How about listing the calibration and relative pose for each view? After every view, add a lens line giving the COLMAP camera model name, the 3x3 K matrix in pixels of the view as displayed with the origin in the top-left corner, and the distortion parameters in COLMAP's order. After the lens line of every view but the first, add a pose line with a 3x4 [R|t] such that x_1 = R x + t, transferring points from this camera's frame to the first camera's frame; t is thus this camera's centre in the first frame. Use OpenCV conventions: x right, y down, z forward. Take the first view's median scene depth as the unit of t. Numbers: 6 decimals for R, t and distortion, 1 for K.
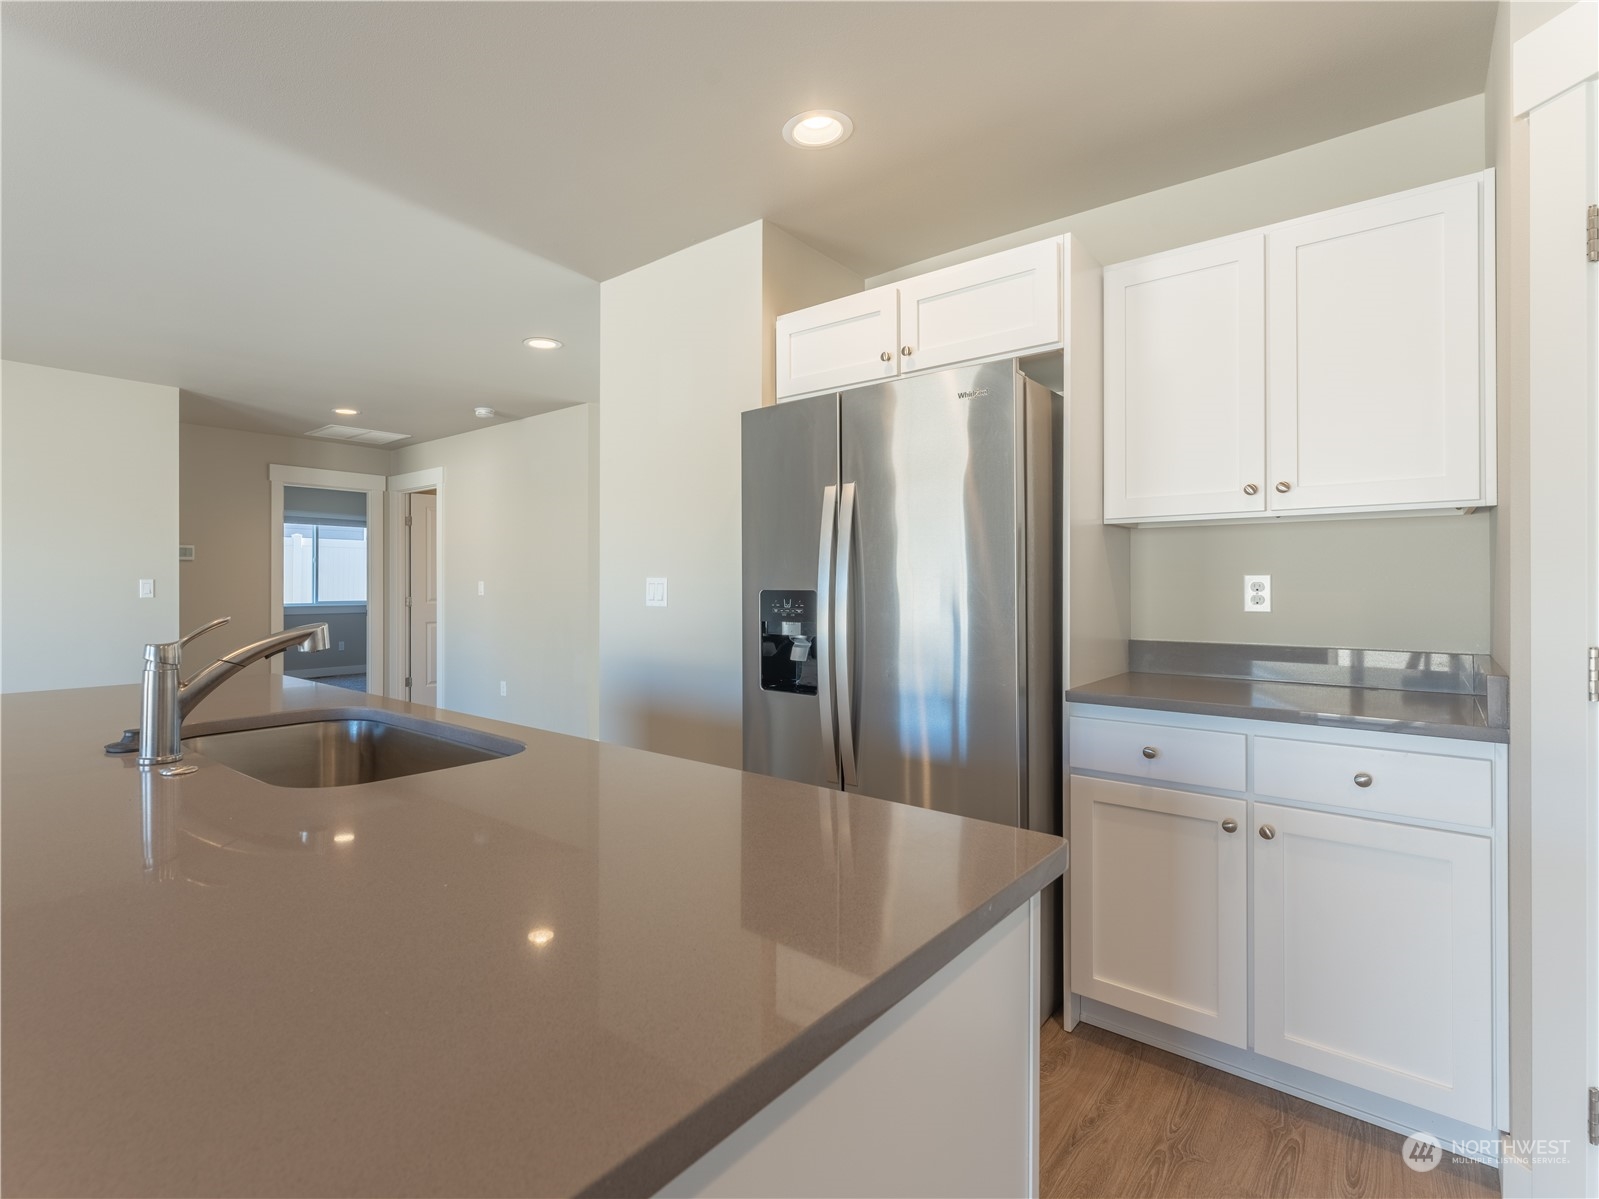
lens RADIAL K [[745.6, 0, 756.8], [0, 745.6, 569.1], [0, 0, 1]] dist [-0.004068, -0.000467]
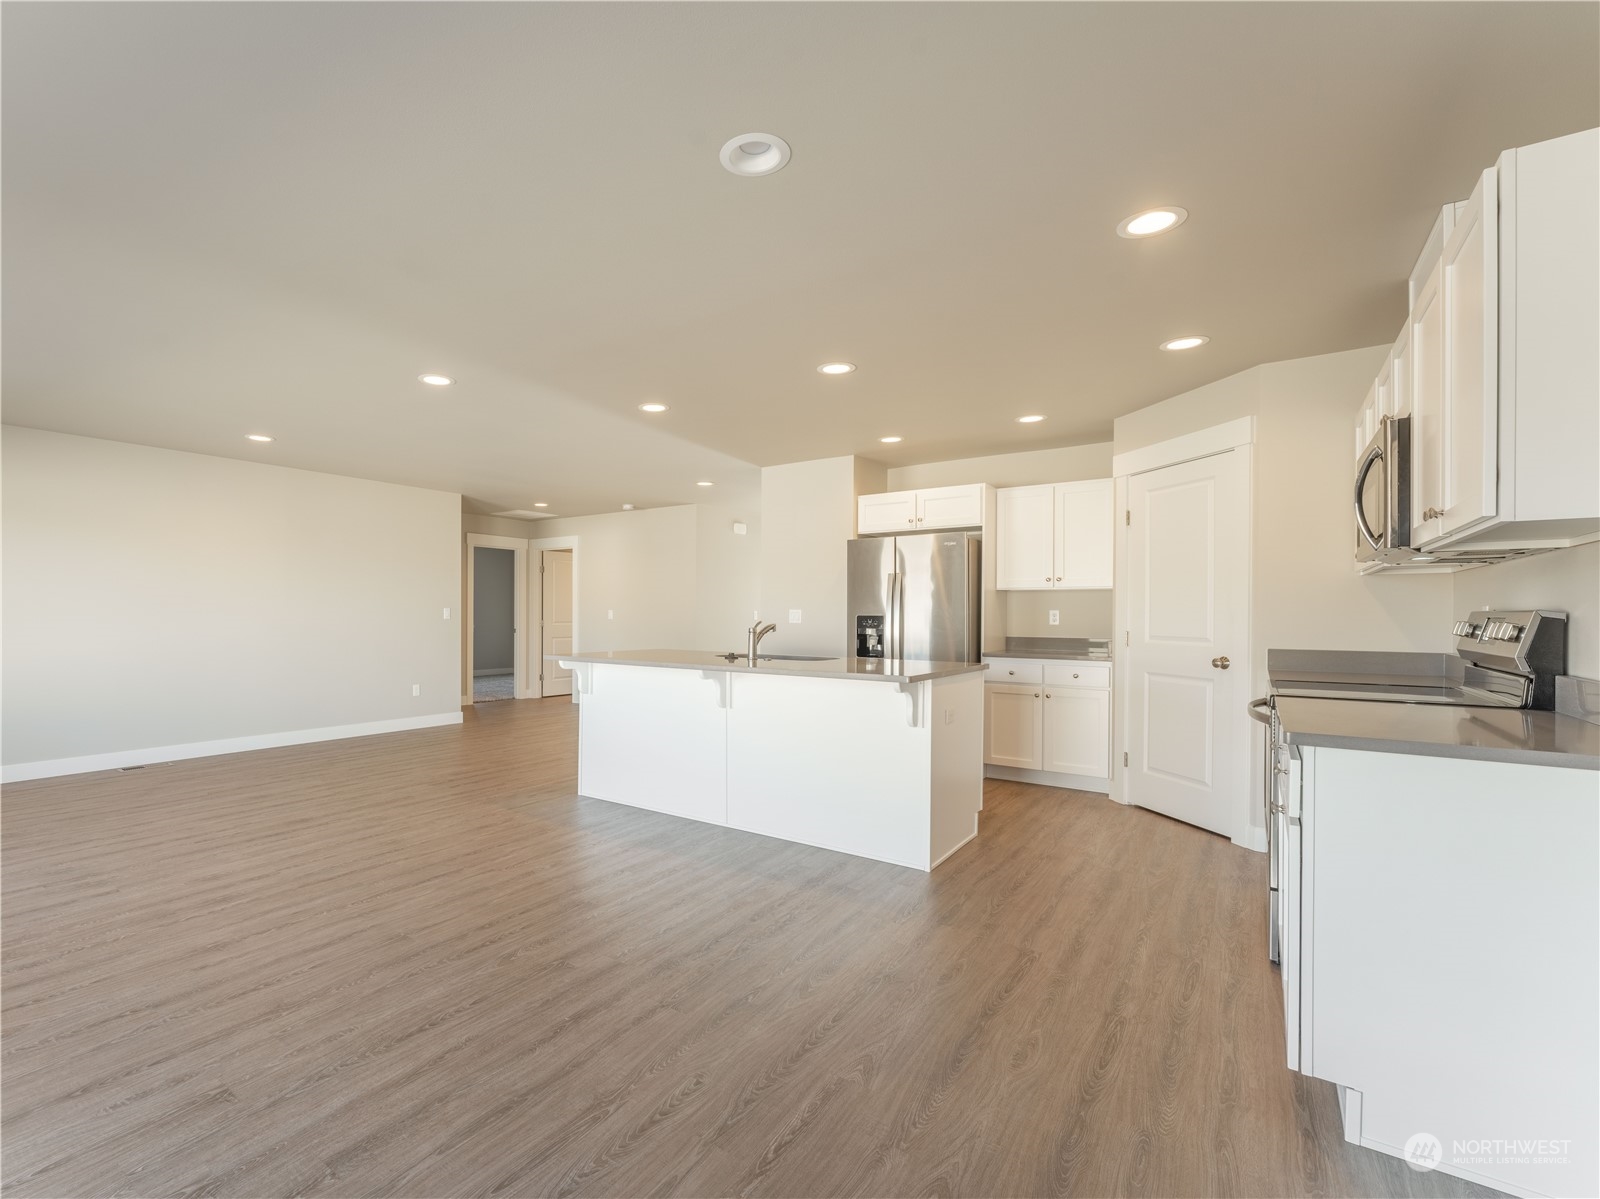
lens RADIAL K [[746.1, 0, 689.7], [0, 746.1, 599.5], [0, 0, 1]] dist [-0.004068, -0.000467]
pose [[0.999670, 0.006098, 0.024971, -0.679089], [-0.006134, 0.999980, 0.001341, -0.026423], [-0.024962, -0.001493, 0.999687, -1.594996]]
